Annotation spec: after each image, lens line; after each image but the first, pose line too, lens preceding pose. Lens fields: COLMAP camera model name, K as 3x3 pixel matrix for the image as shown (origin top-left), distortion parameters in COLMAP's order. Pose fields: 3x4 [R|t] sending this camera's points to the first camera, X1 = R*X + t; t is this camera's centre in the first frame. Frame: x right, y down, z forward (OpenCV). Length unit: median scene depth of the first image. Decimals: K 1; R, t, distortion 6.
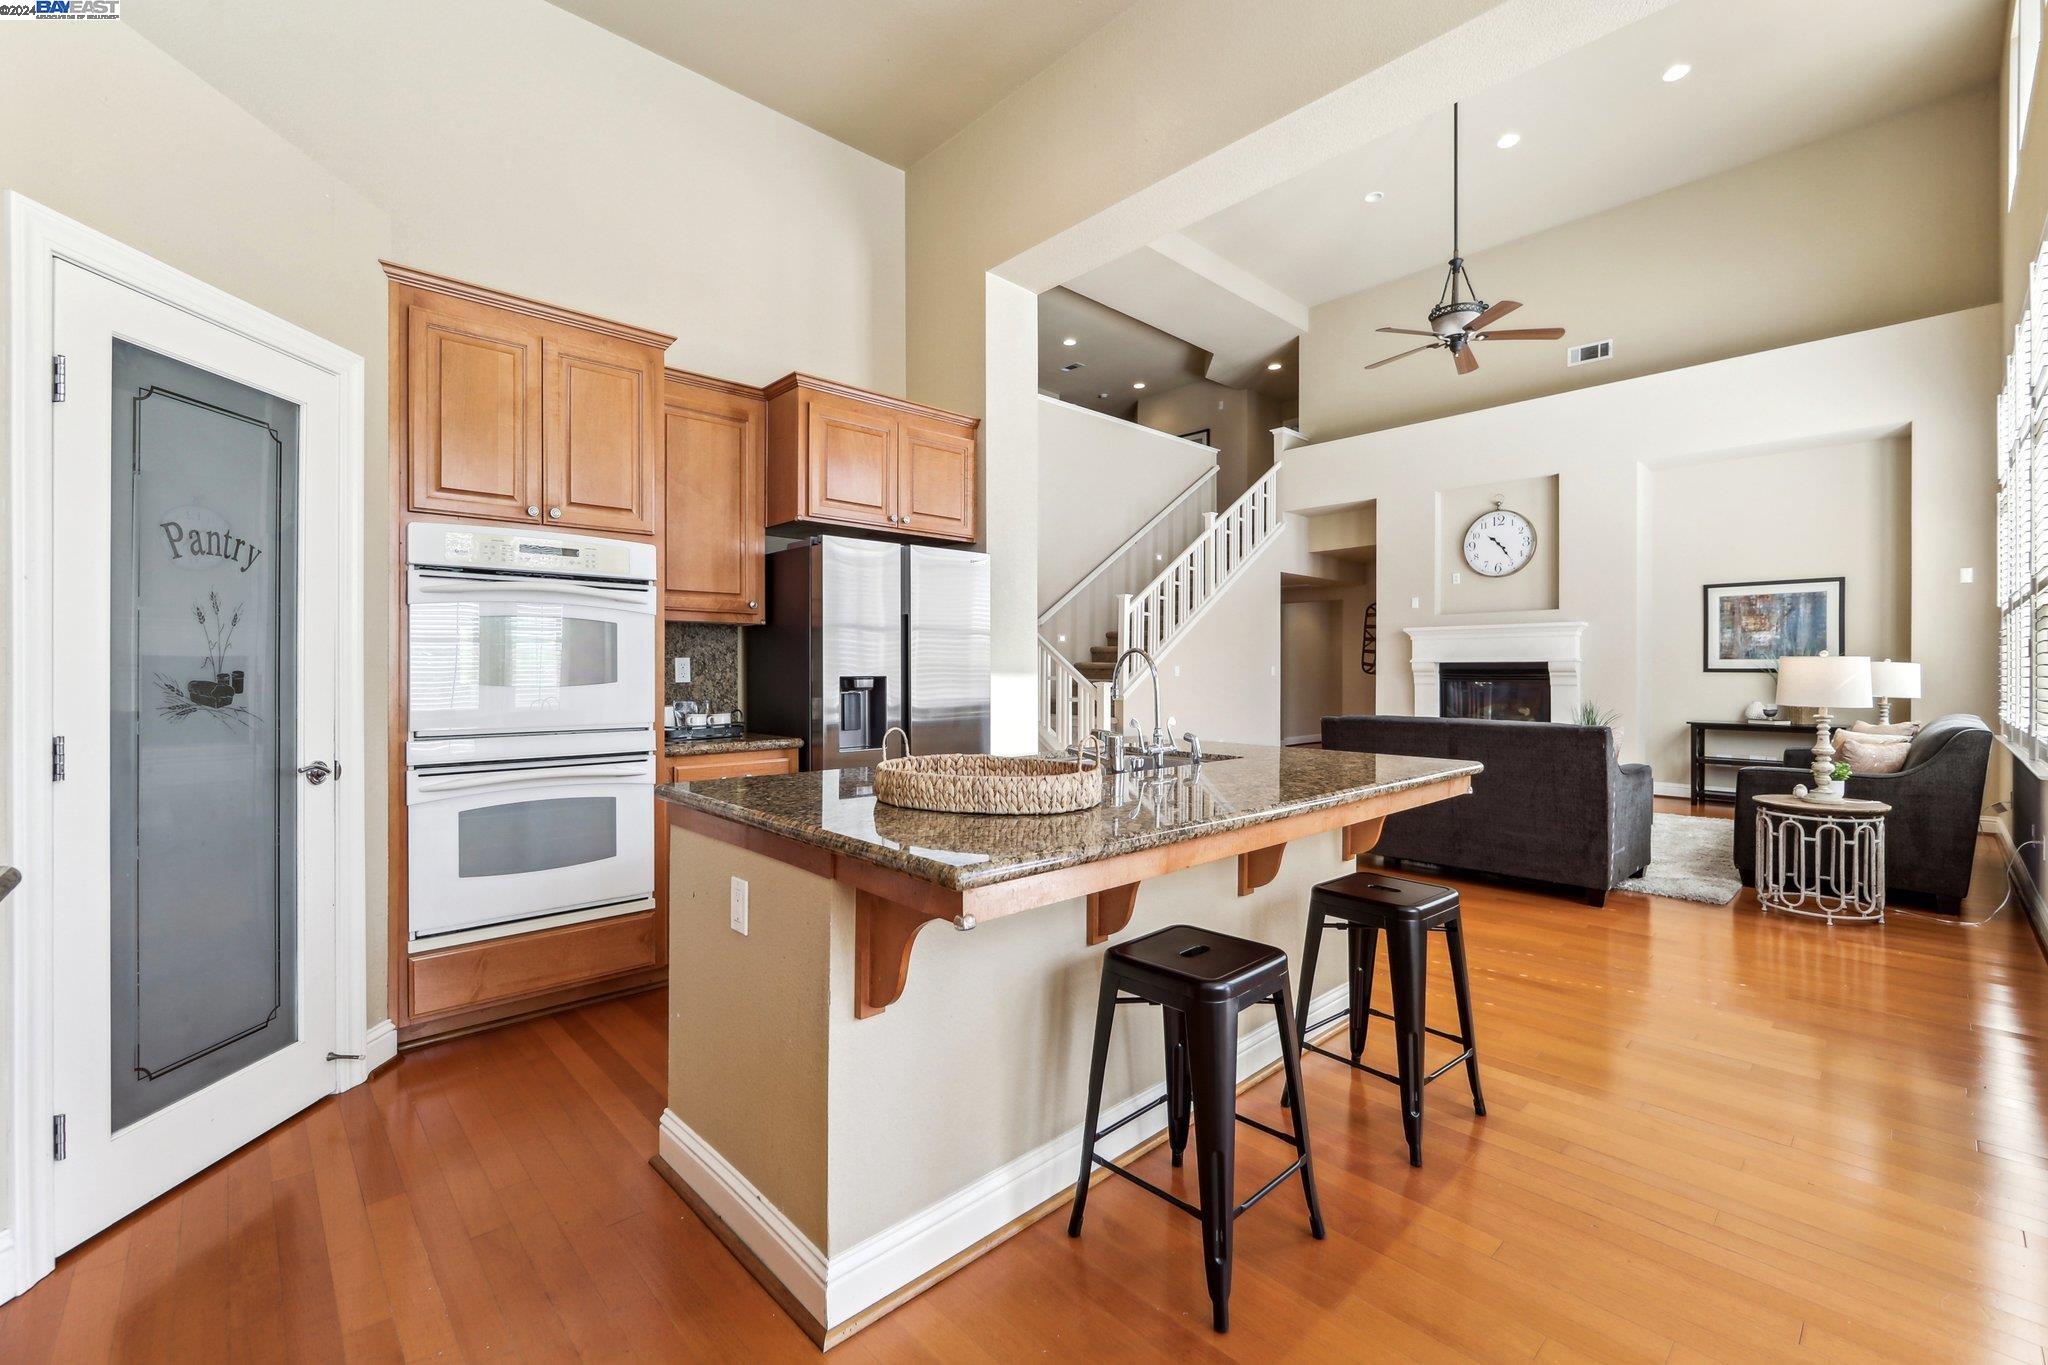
lens RADIAL K [[869.3, 0, 1025.4], [0, 869.3, 675.9], [0, 0, 1]] dist [-0.001333, -0.000041]
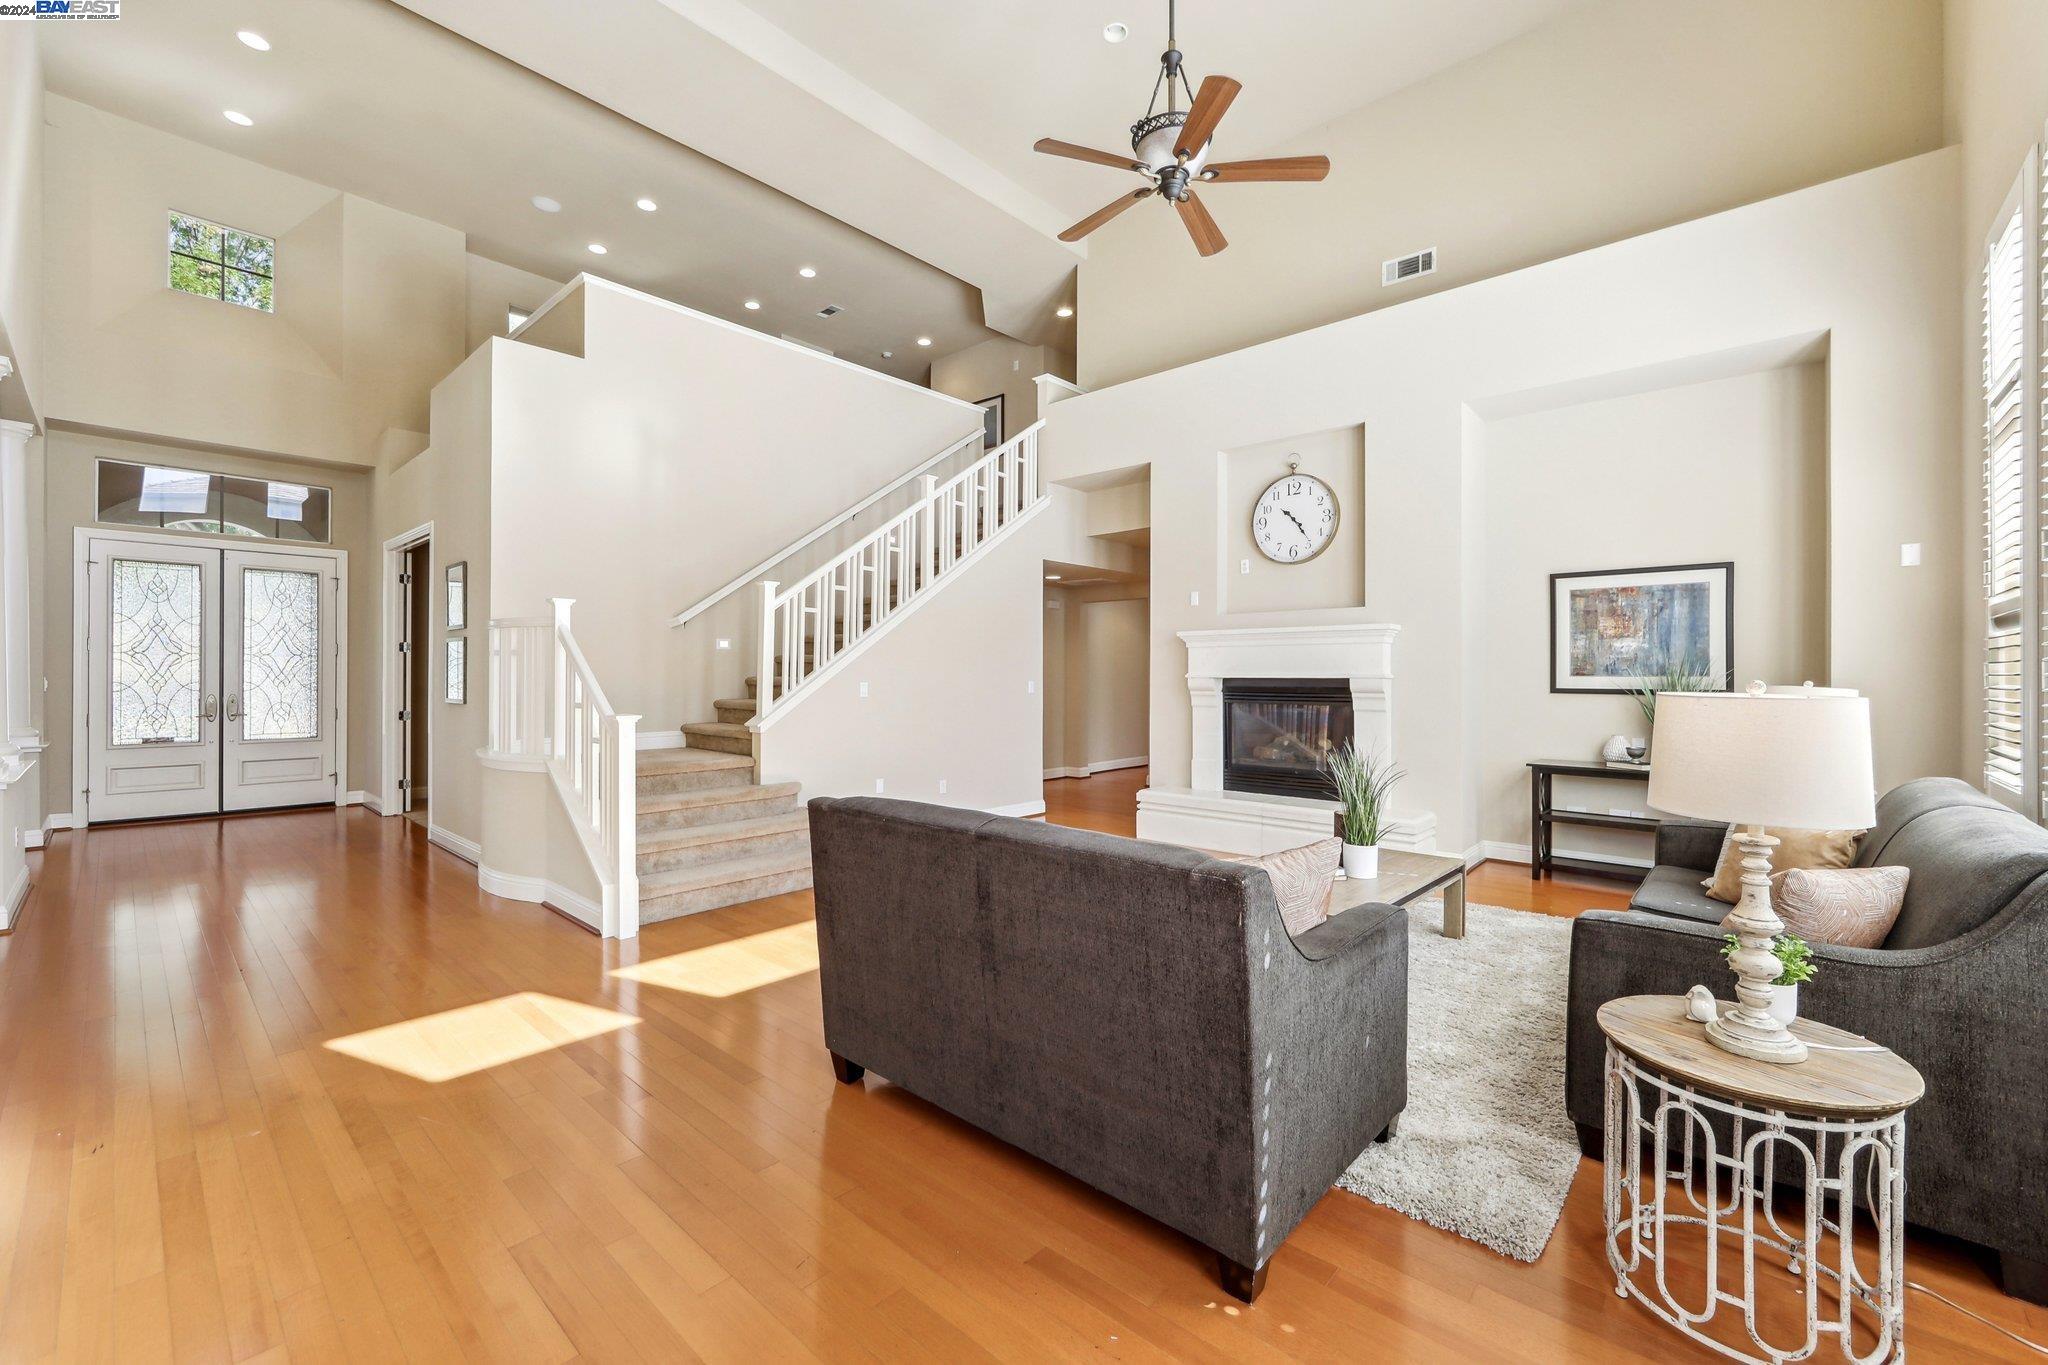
lens RADIAL K [[838.7, 0, 1023.1], [0, 838.7, 675.5], [0, 0, 1]] dist [-0.002656, 0.000117]
pose [[0.997054, 0.001331, 0.076696, 0.285301], [-0.000951, 0.999987, -0.004990, -0.015398], [-0.076701, 0.004902, 0.997042, 0.331904]]
